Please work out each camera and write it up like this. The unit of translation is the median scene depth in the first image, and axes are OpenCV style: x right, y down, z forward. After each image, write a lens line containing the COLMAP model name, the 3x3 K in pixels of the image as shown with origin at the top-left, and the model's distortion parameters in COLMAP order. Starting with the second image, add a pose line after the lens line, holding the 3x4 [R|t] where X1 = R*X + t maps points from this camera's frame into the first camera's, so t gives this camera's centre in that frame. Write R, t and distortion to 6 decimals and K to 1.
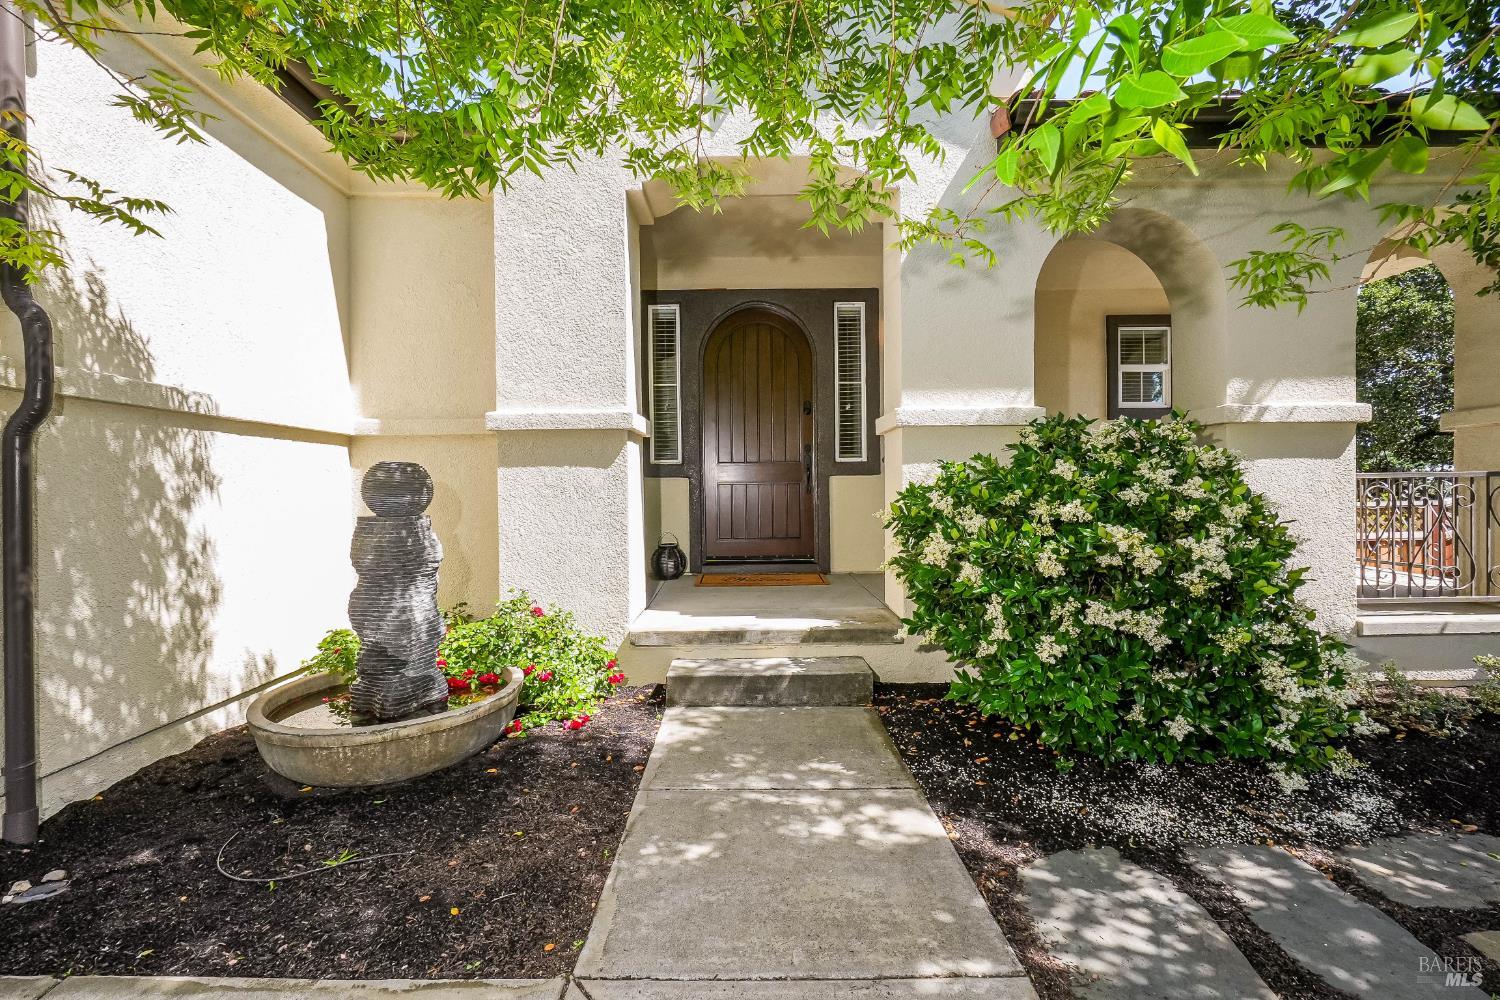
lens RADIAL K [[651.5, 0, 755.2], [0, 651.5, 494.6], [0, 0, 1]] dist [-0.000844, 0.000761]
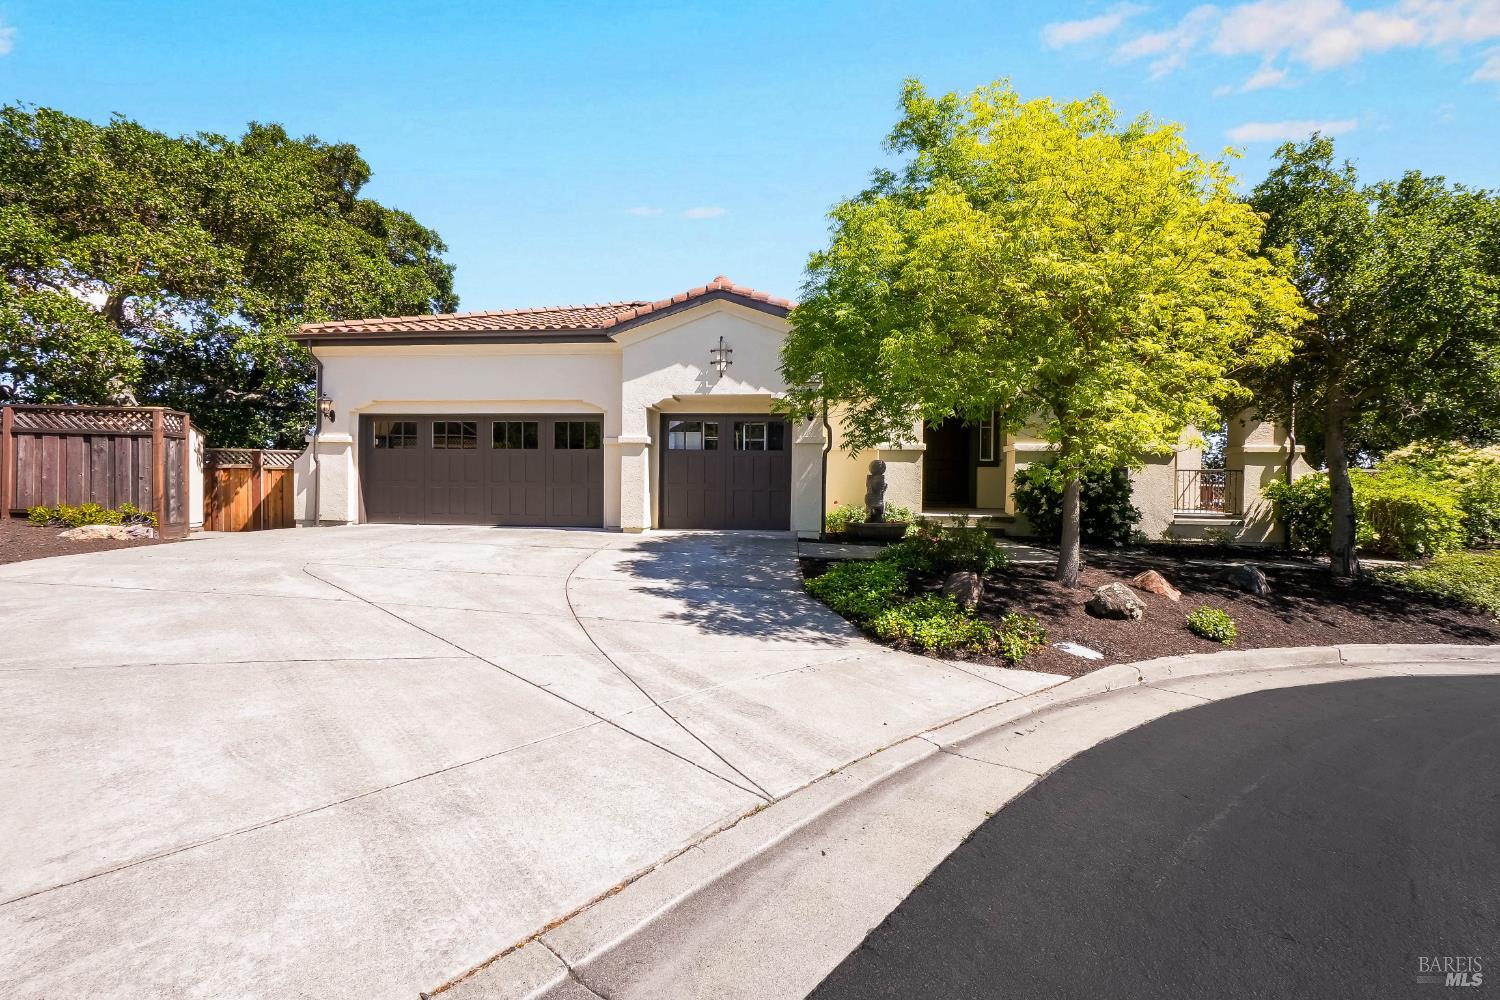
lens RADIAL K [[651.5, 0, 755.2], [0, 651.5, 494.6], [0, 0, 1]] dist [-0.000844, 0.000761]
pose [[0.994772, 0.023453, -0.099391, -0.799029], [-0.022371, 0.999678, 0.011991, 0.109208], [0.099641, -0.009705, 0.994976, -2.538555]]
